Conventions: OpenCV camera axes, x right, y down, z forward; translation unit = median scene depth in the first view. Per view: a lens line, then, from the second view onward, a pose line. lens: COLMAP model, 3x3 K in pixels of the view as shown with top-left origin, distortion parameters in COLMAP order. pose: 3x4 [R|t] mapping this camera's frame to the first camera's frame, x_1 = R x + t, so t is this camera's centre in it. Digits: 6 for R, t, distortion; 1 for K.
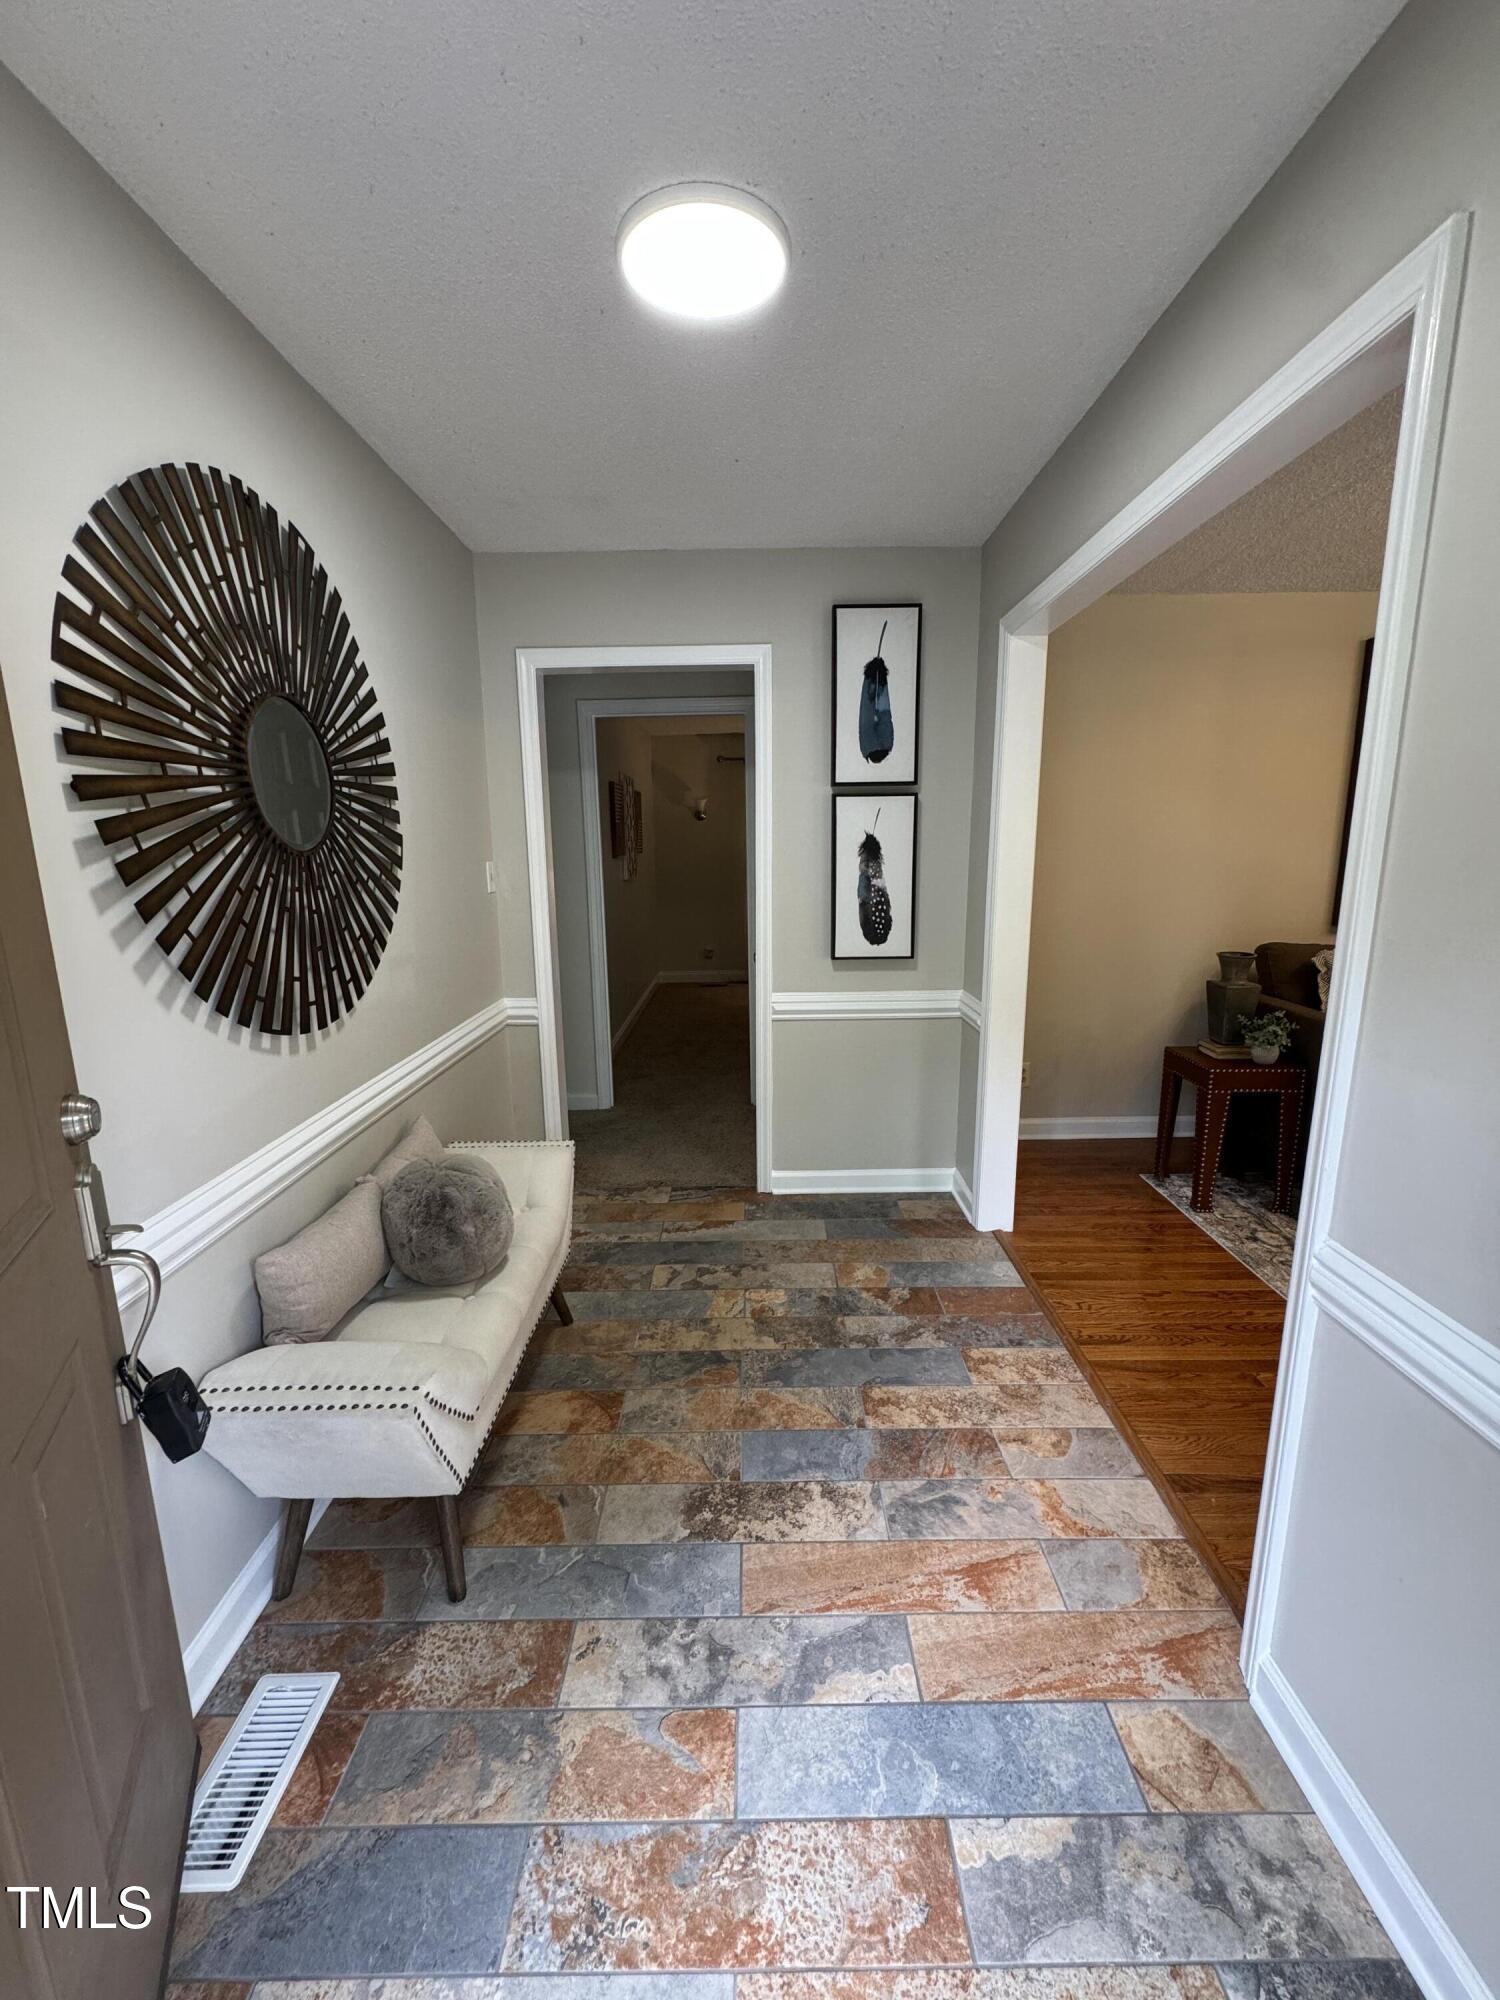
lens RADIAL K [[792.3, 0, 757.2], [0, 792.3, 995.2], [0, 0, 1]] dist [-0.001748, 0.000603]
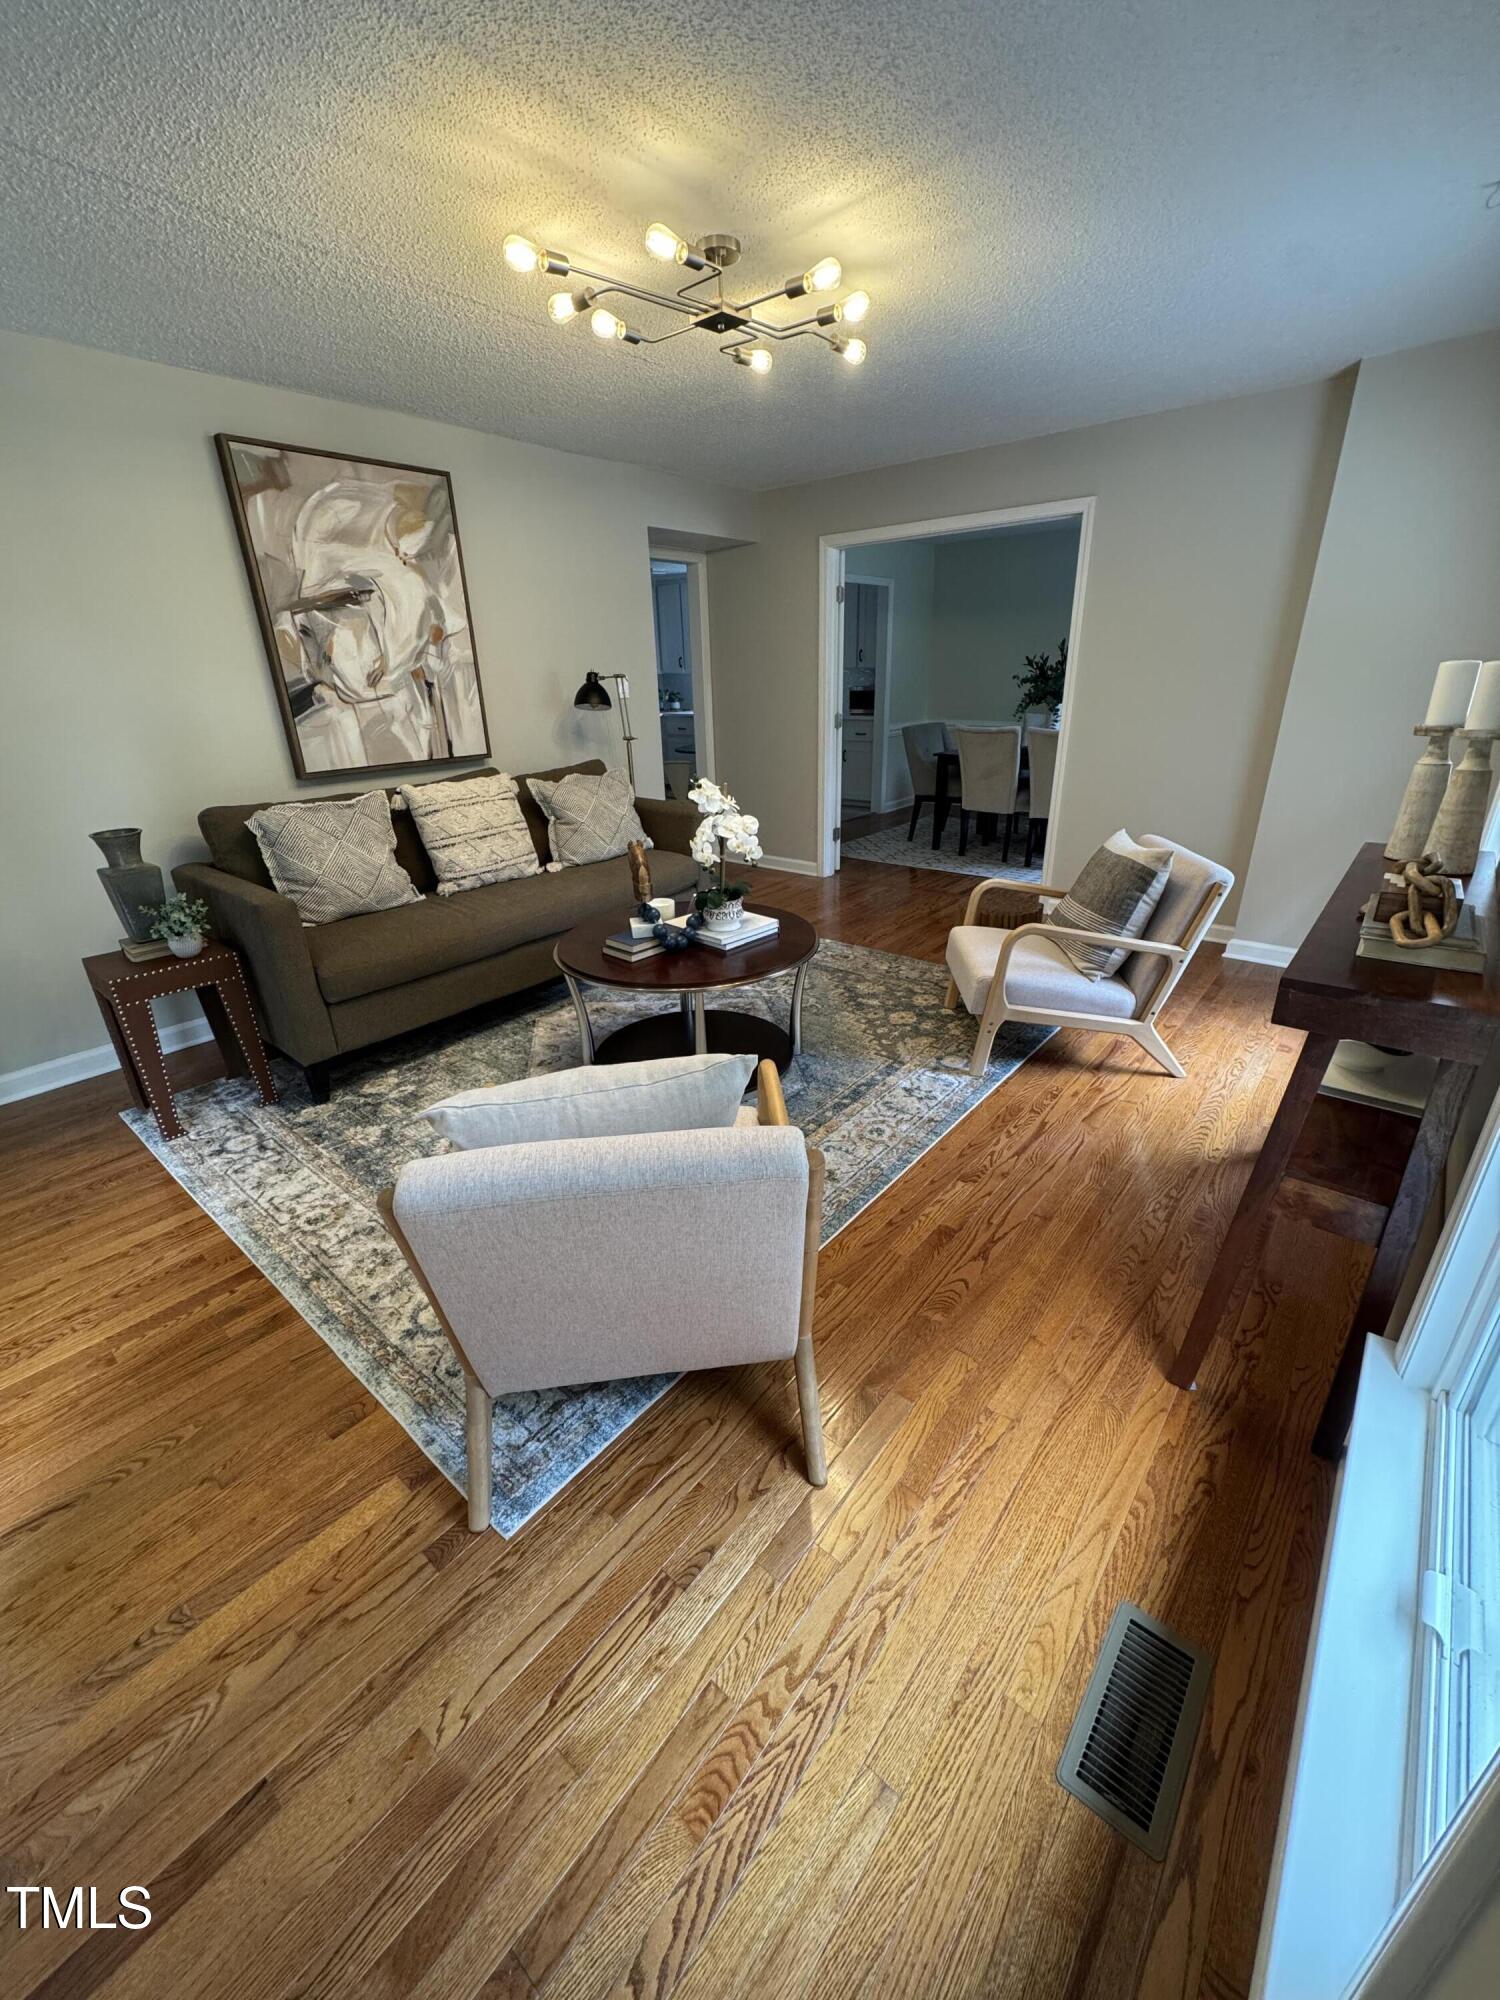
lens RADIAL K [[792.3, 0, 757.2], [0, 792.3, 995.2], [0, 0, 1]] dist [-0.001748, 0.000603]
pose [[0.646632, -0.296550, 0.702798, 0.415604], [0.161703, 0.953688, 0.253635, 0.007146], [-0.745465, -0.050364, 0.664639, -0.045913]]
